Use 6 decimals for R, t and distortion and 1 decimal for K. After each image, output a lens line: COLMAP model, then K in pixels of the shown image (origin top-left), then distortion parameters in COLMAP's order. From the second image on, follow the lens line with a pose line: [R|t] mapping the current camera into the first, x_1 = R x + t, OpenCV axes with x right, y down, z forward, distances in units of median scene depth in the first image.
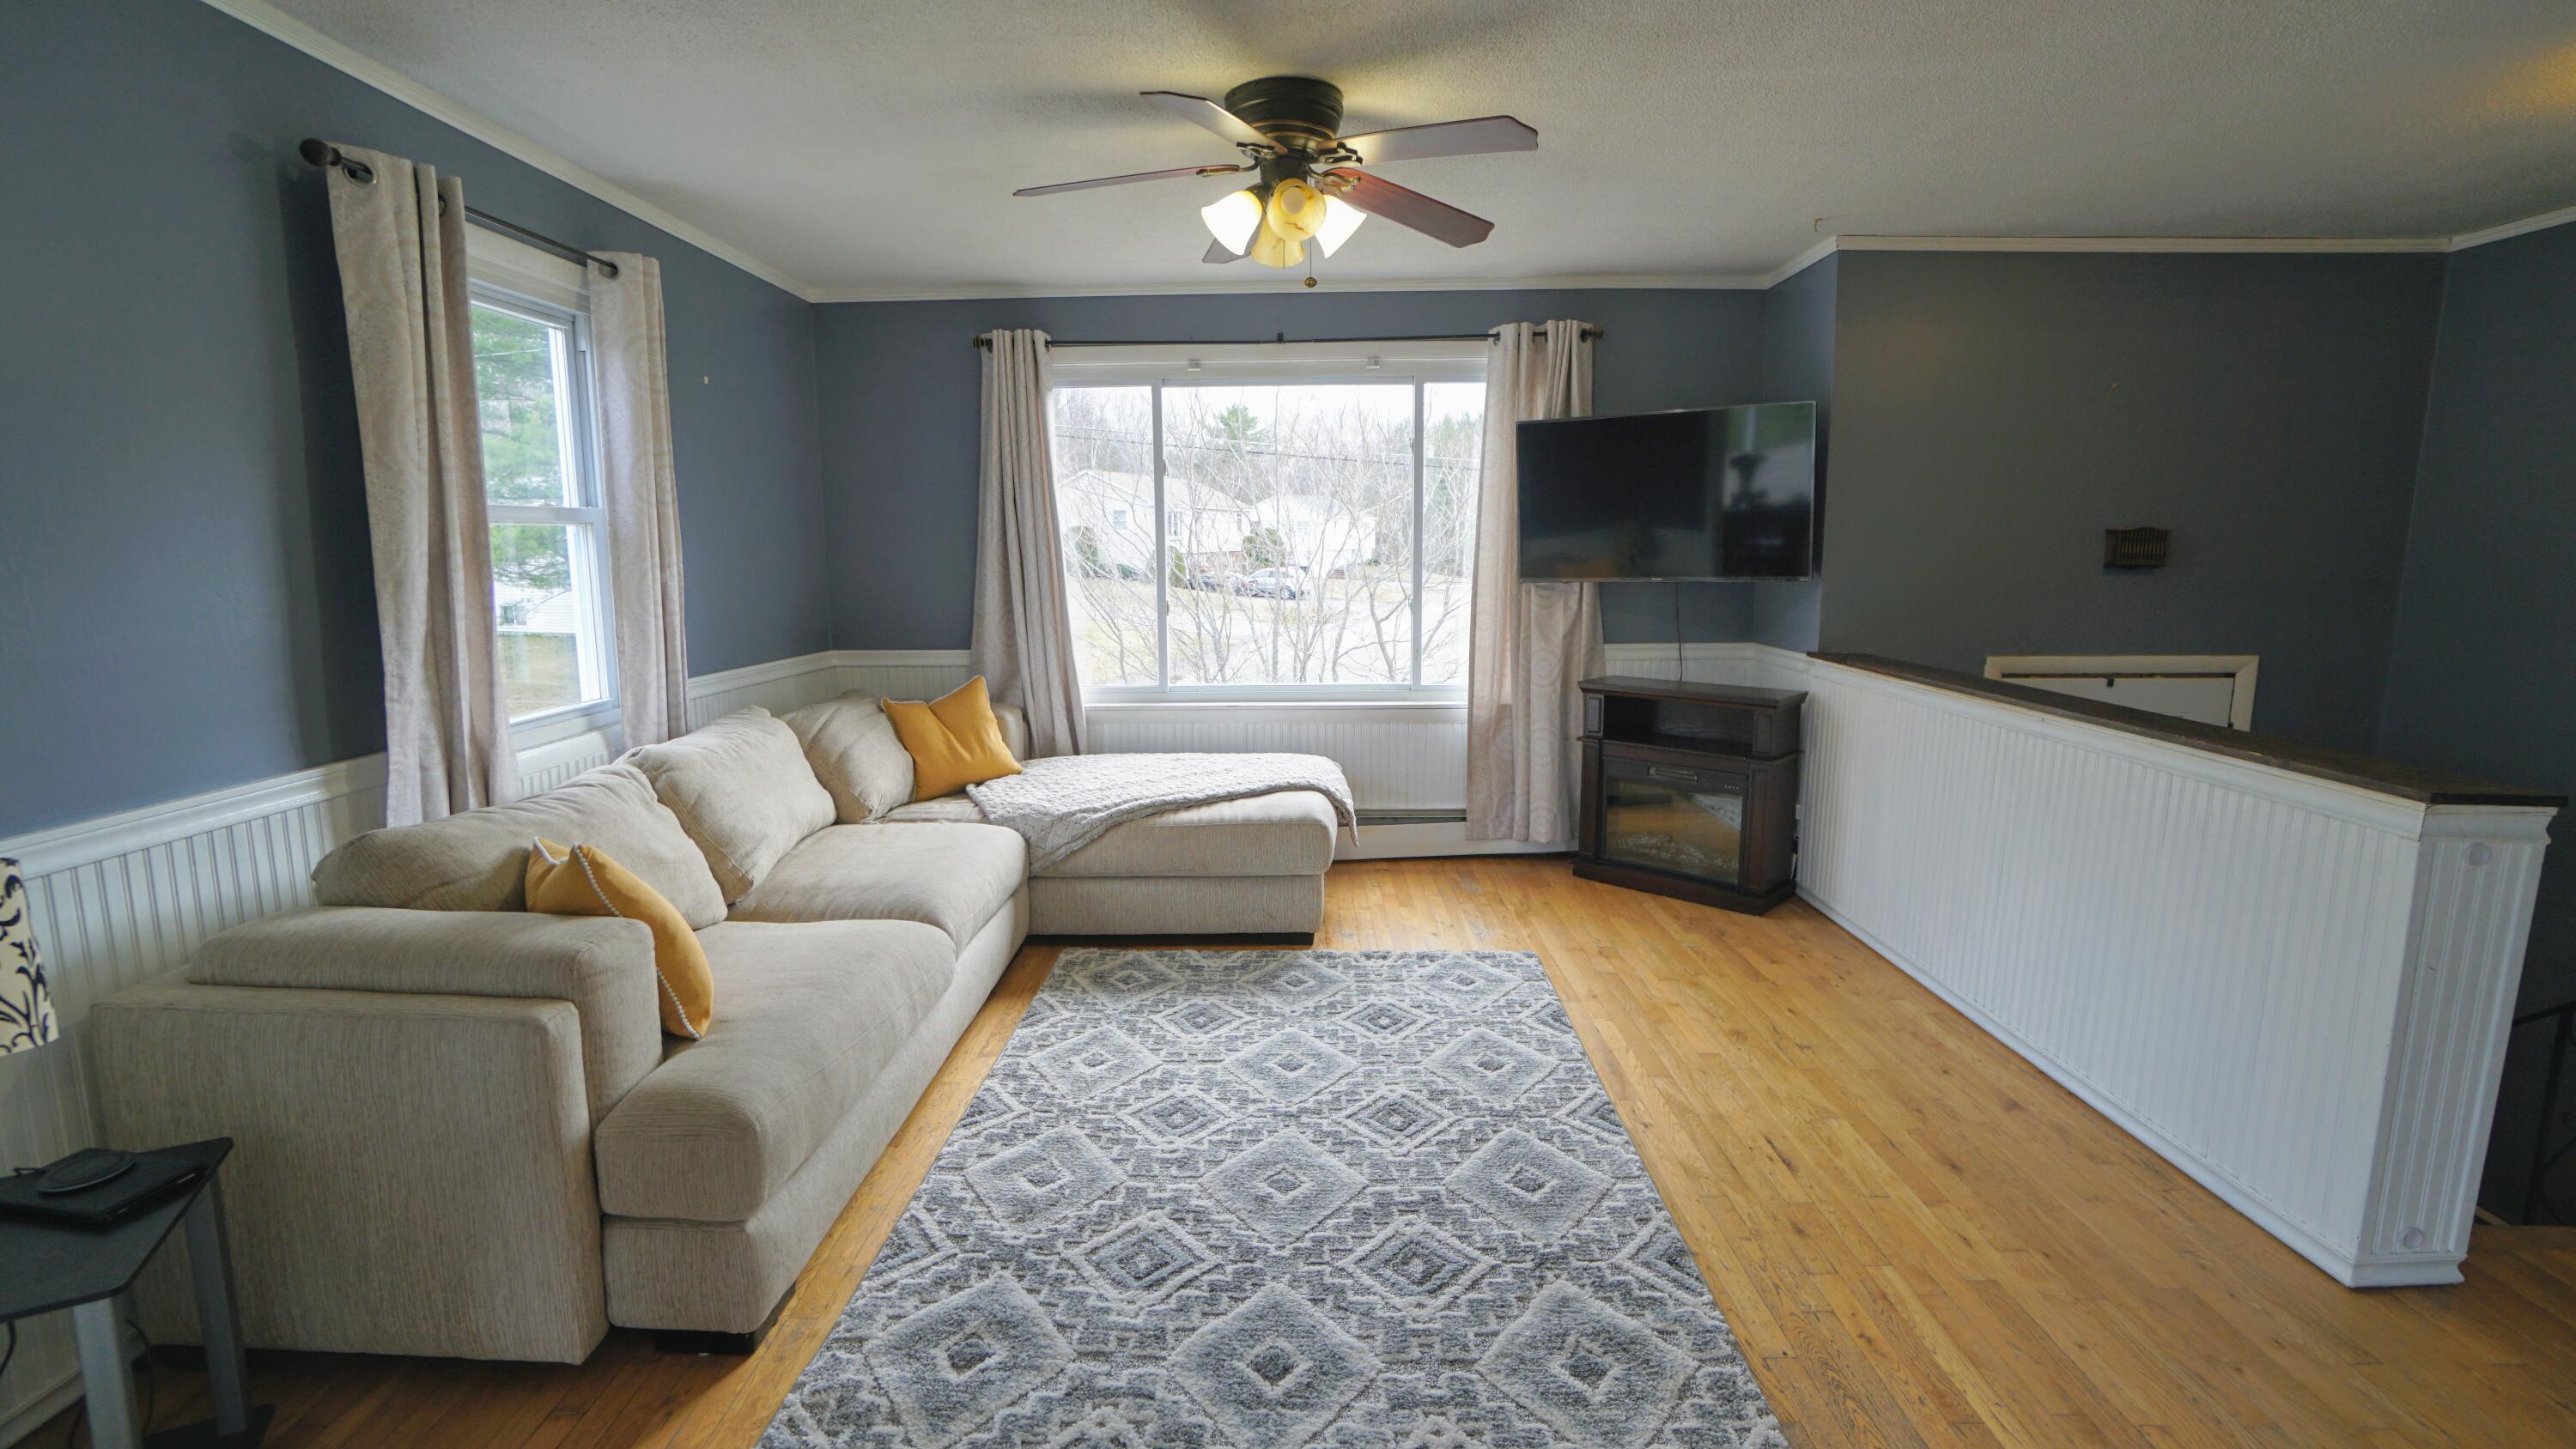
lens RADIAL K [[1131.6, 0, 1270.5], [0, 1131.6, 718.2], [0, 0, 1]] dist [-0.060251, 0.018563]
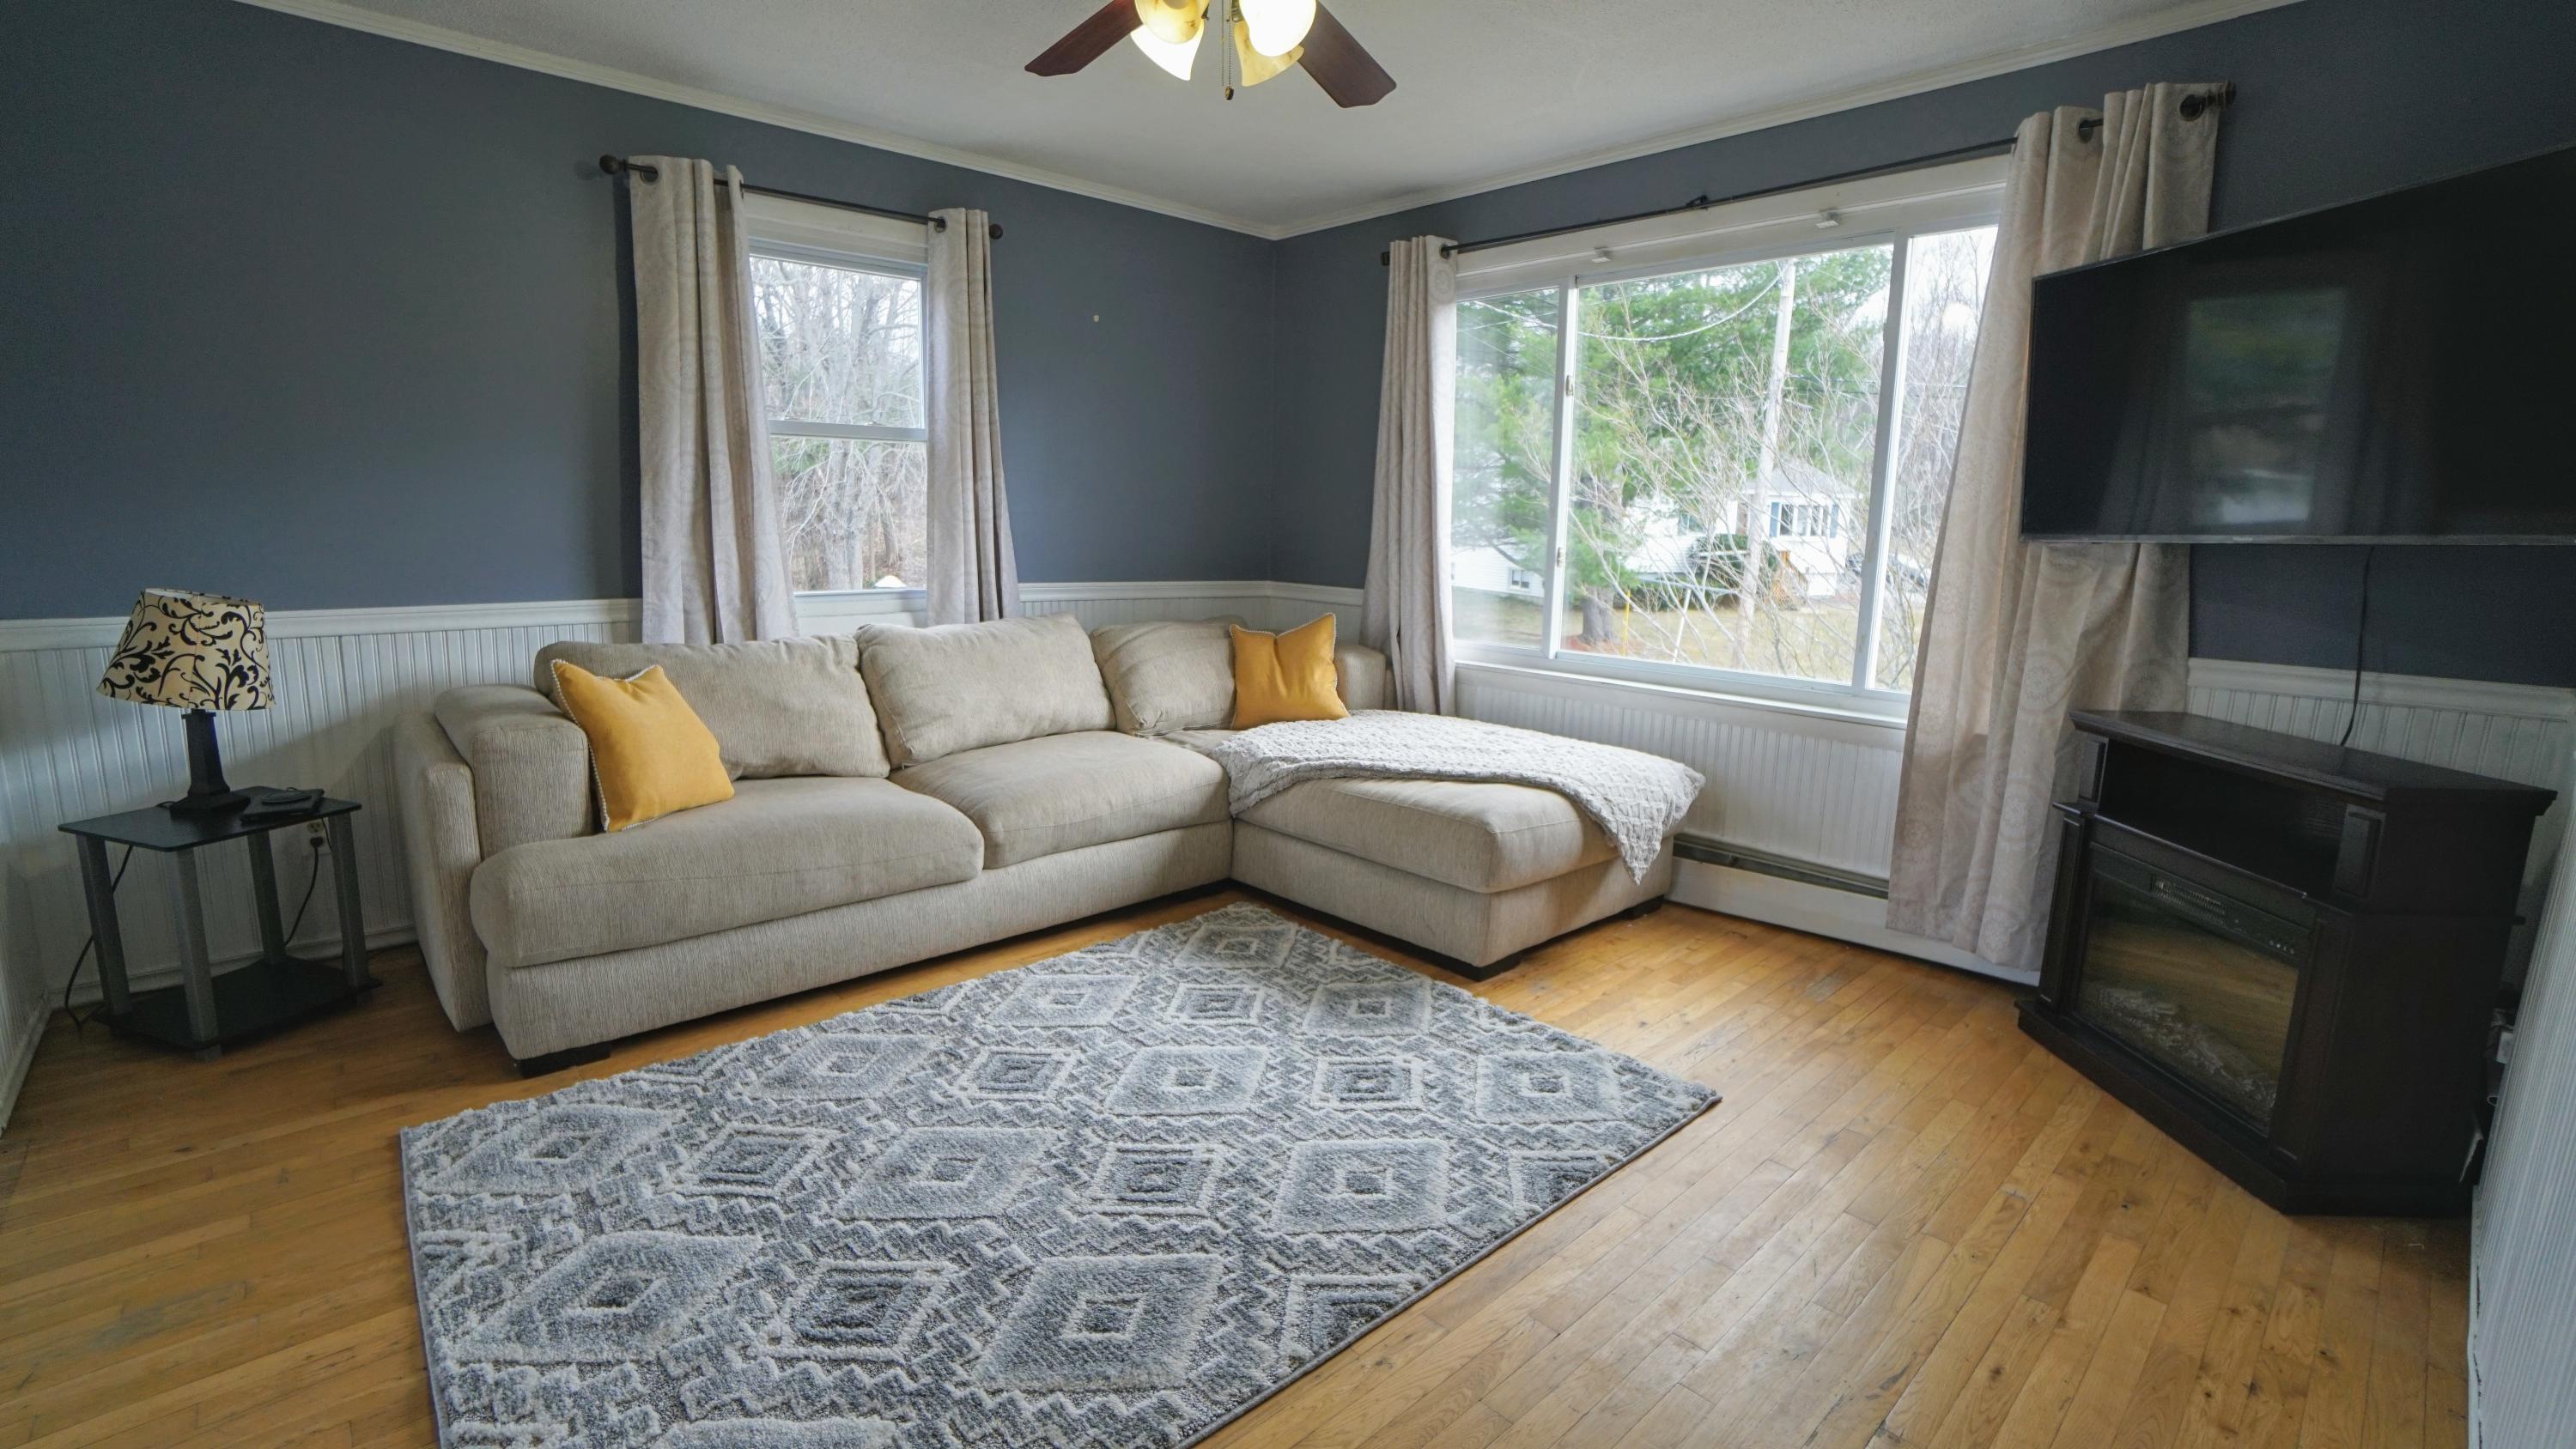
lens RADIAL K [[1131.6, 0, 1266.9], [0, 1131.6, 718.4], [0, 0, 1]] dist [-0.060251, 0.018563]
pose [[0.690558, 0.148218, -0.707927, 0.452713], [-0.135947, 0.987931, 0.074230, -0.015560], [0.710385, 0.044980, 0.702374, 0.341746]]
